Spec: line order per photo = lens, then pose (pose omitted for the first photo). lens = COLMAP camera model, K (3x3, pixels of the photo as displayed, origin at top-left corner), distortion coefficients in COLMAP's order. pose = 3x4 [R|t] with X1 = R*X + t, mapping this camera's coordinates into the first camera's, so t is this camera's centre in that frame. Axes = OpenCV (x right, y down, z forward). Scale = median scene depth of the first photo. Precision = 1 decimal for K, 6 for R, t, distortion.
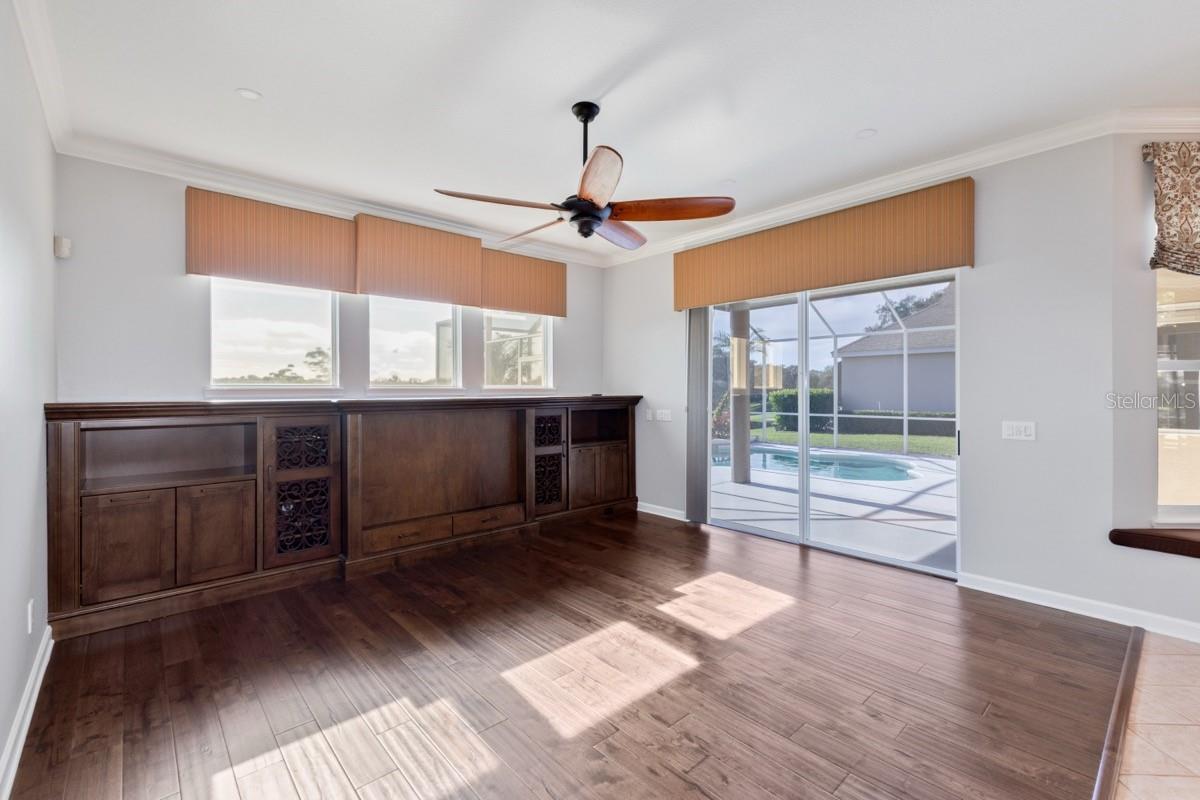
lens RADIAL K [[519.0, 0, 608.3], [0, 519.0, 391.7], [0, 0, 1]] dist [0.011361, -0.001352]
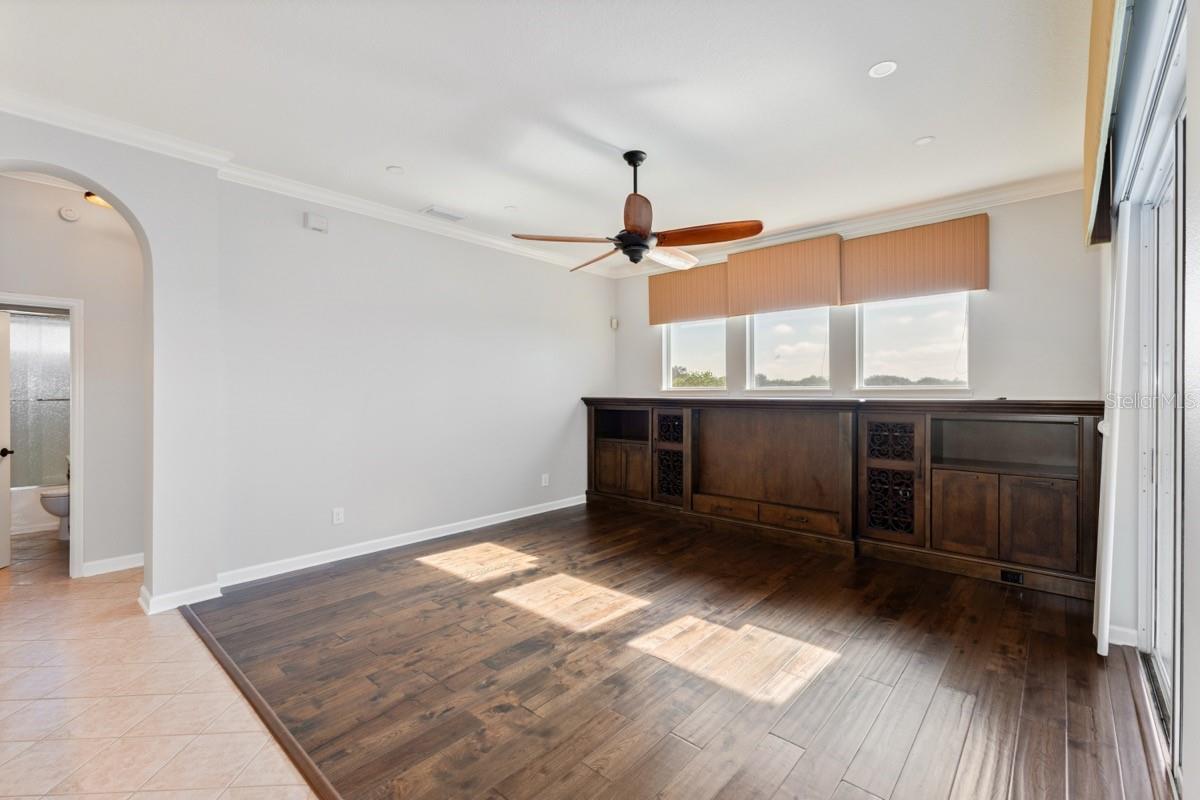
lens RADIAL K [[519.0, 0, 601.0], [0, 519.0, 395.9], [0, 0, 1]] dist [0.011361, -0.001352]
pose [[0.102282, 0.008756, -0.994717, 0.955684], [-0.001295, 0.999962, 0.008669, -0.003200], [0.994755, 0.000401, 0.102289, 0.673588]]
